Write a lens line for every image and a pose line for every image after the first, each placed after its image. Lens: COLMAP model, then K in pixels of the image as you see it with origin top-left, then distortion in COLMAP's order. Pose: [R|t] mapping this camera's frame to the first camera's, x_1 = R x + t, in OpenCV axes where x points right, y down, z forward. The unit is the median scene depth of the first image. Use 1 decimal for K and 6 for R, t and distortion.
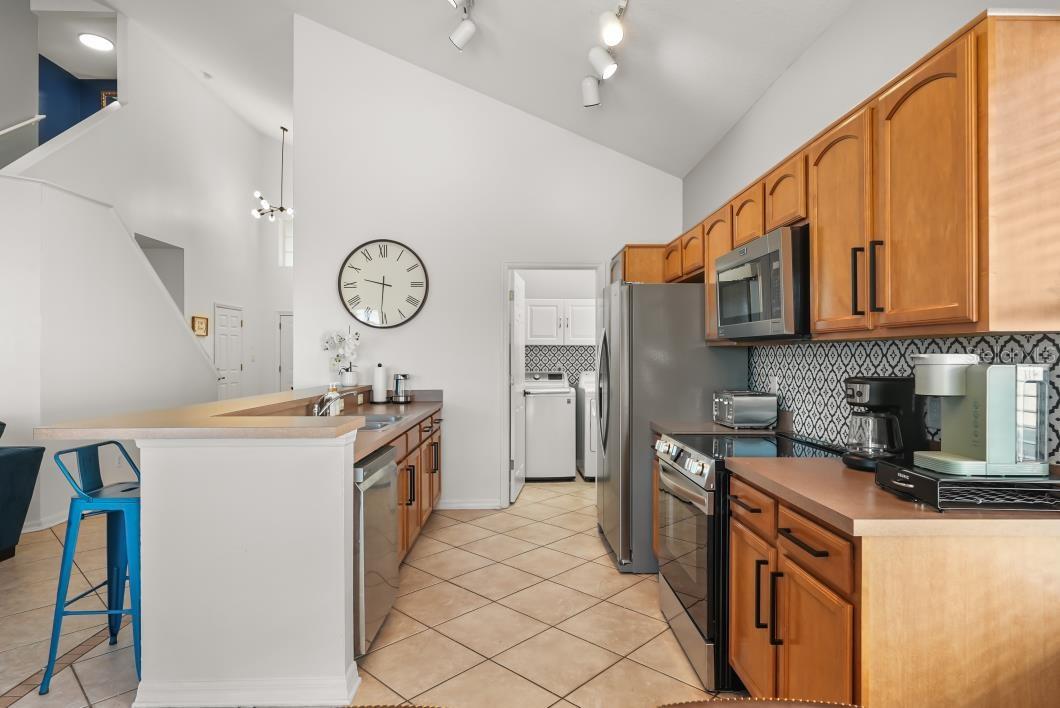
lens RADIAL K [[581.3, 0, 529.7], [0, 581.3, 355.3], [0, 0, 1]] dist [0.000378, 0.000032]
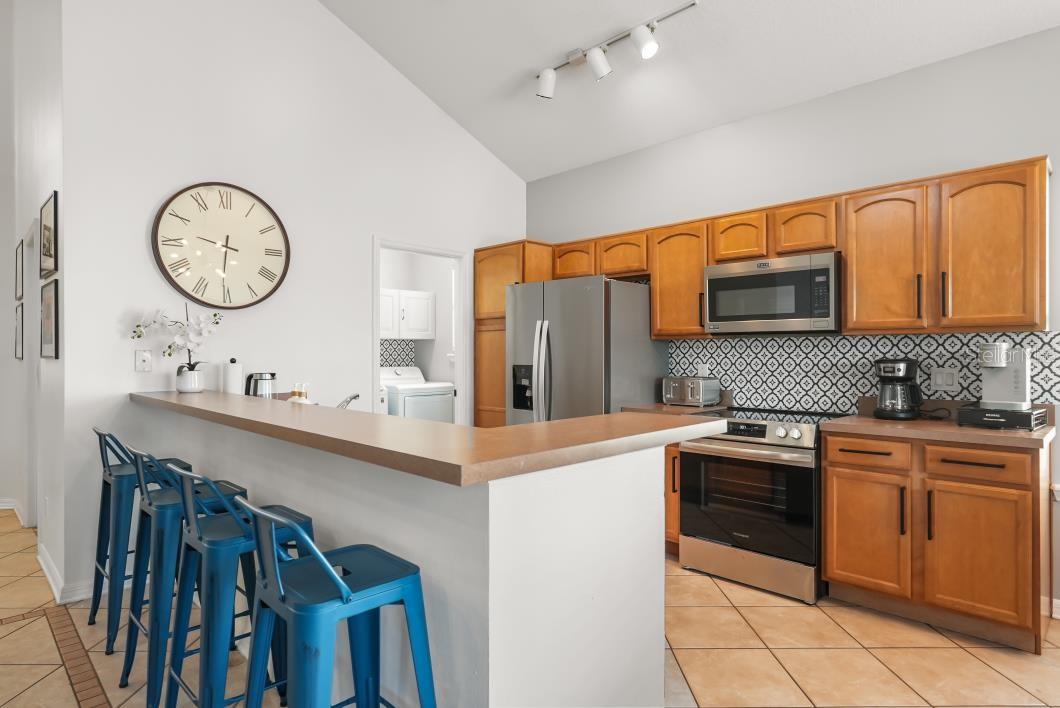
lens RADIAL K [[577.4, 0, 526.6], [0, 577.4, 355.0], [0, 0, 1]] dist [-0.007488, -0.000575]
pose [[0.721744, -0.001499, 0.692159, -0.473973], [0.001167, 0.999999, 0.000949, 0.009853], [-0.692160, 0.000123, 0.721745, 0.236568]]
